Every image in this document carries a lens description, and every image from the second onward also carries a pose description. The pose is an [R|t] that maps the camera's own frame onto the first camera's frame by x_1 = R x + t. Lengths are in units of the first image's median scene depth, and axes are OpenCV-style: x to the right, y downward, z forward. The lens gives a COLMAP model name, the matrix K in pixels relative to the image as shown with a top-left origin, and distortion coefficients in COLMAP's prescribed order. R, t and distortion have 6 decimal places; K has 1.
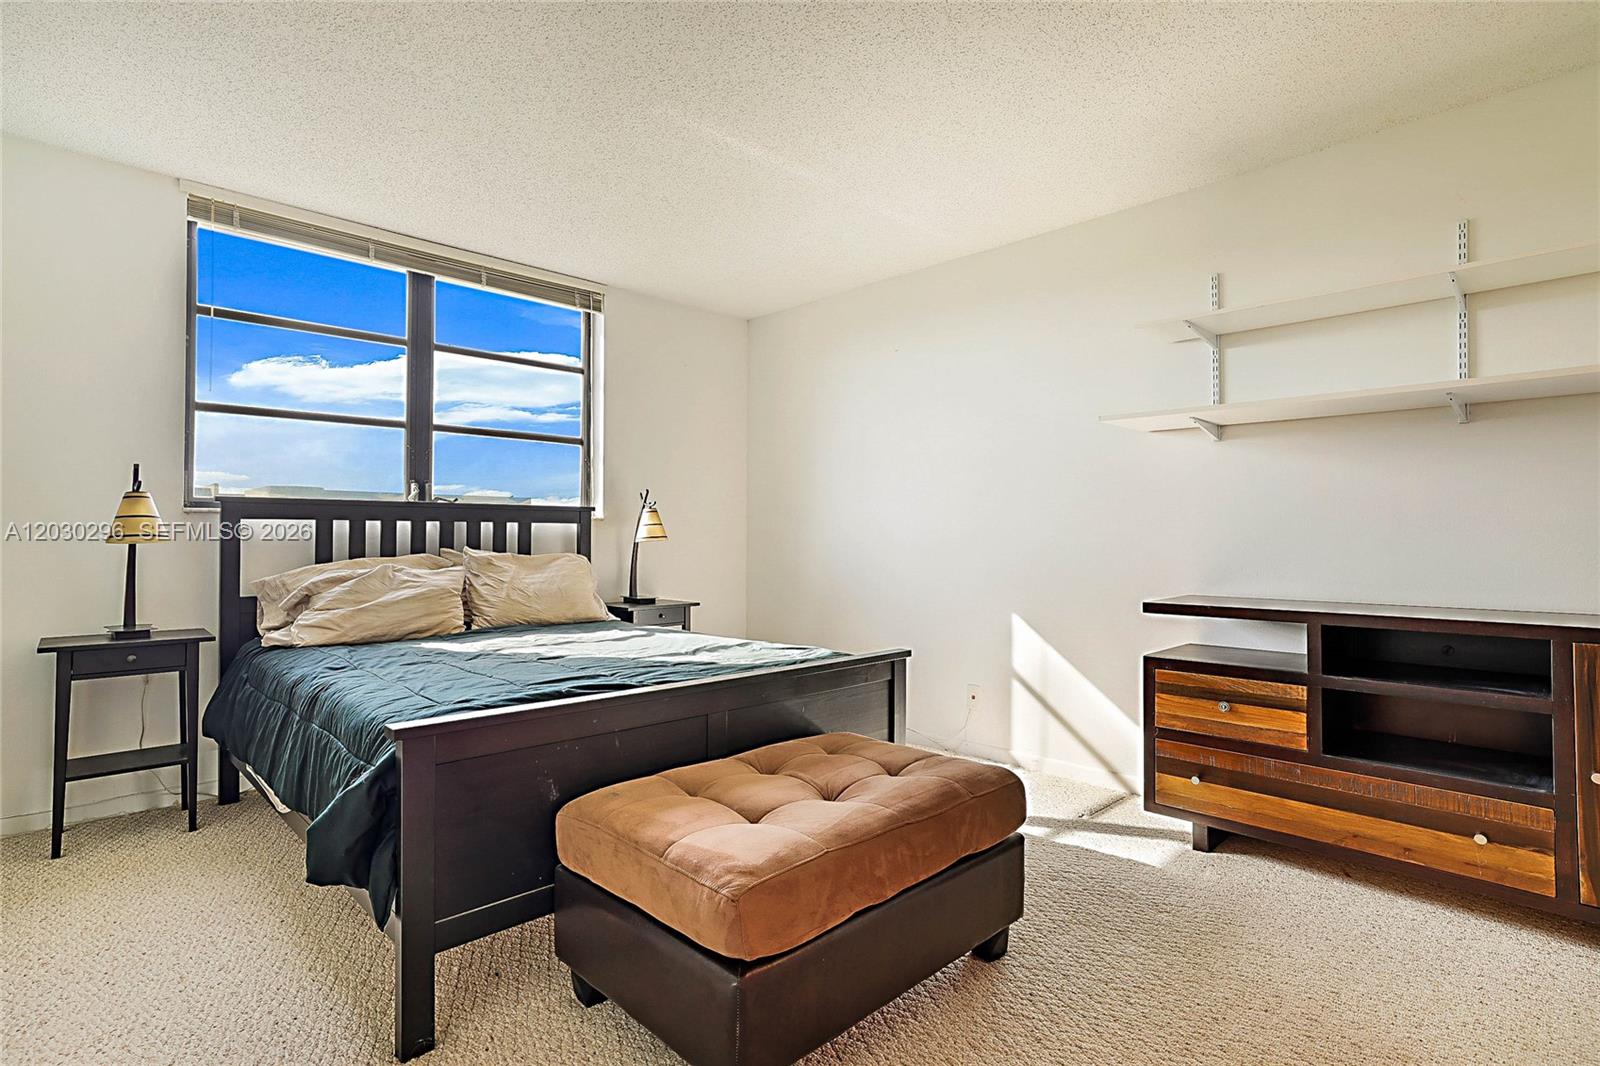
lens RADIAL K [[784.4, 0, 807.0], [0, 784.4, 529.5], [0, 0, 1]] dist [-0.029892, 0.002043]
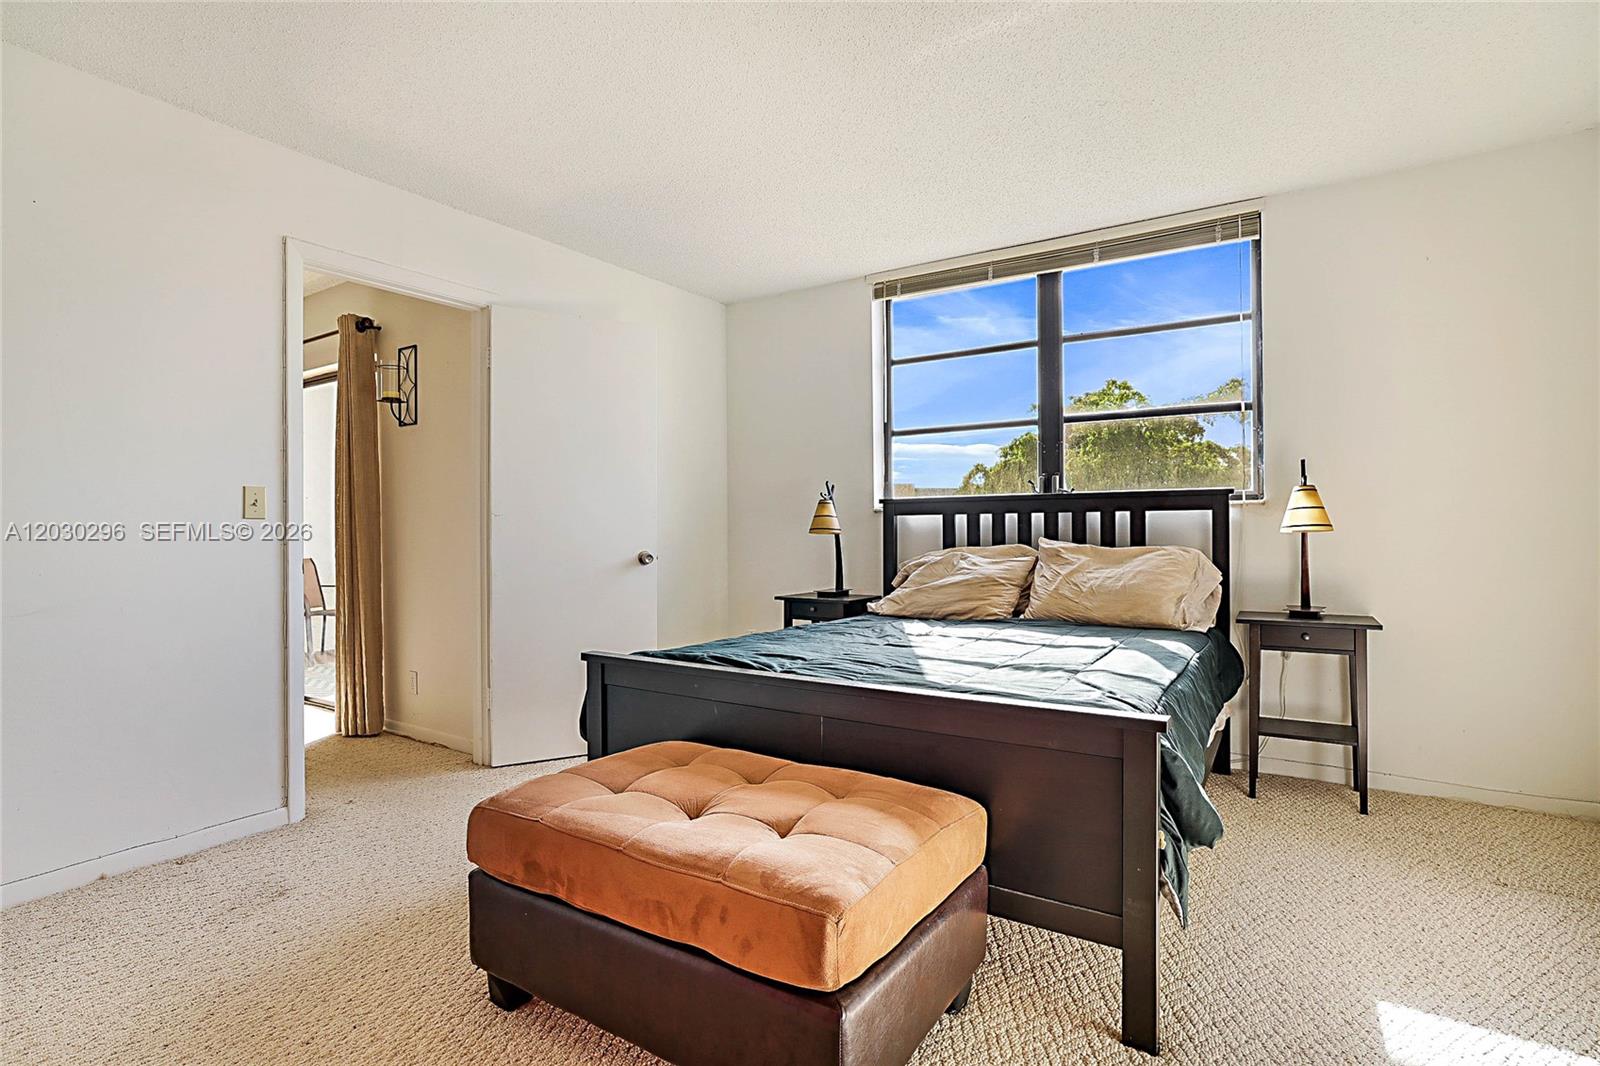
lens RADIAL K [[793.6, 0, 796.9], [0, 793.6, 533.5], [0, 0, 1]] dist [-0.018997, -0.000403]
pose [[0.217833, 0.002473, -0.975983, 0.459507], [0.018153, 0.999814, 0.006584, 0.004211], [0.975817, -0.019151, 0.217748, 0.438940]]
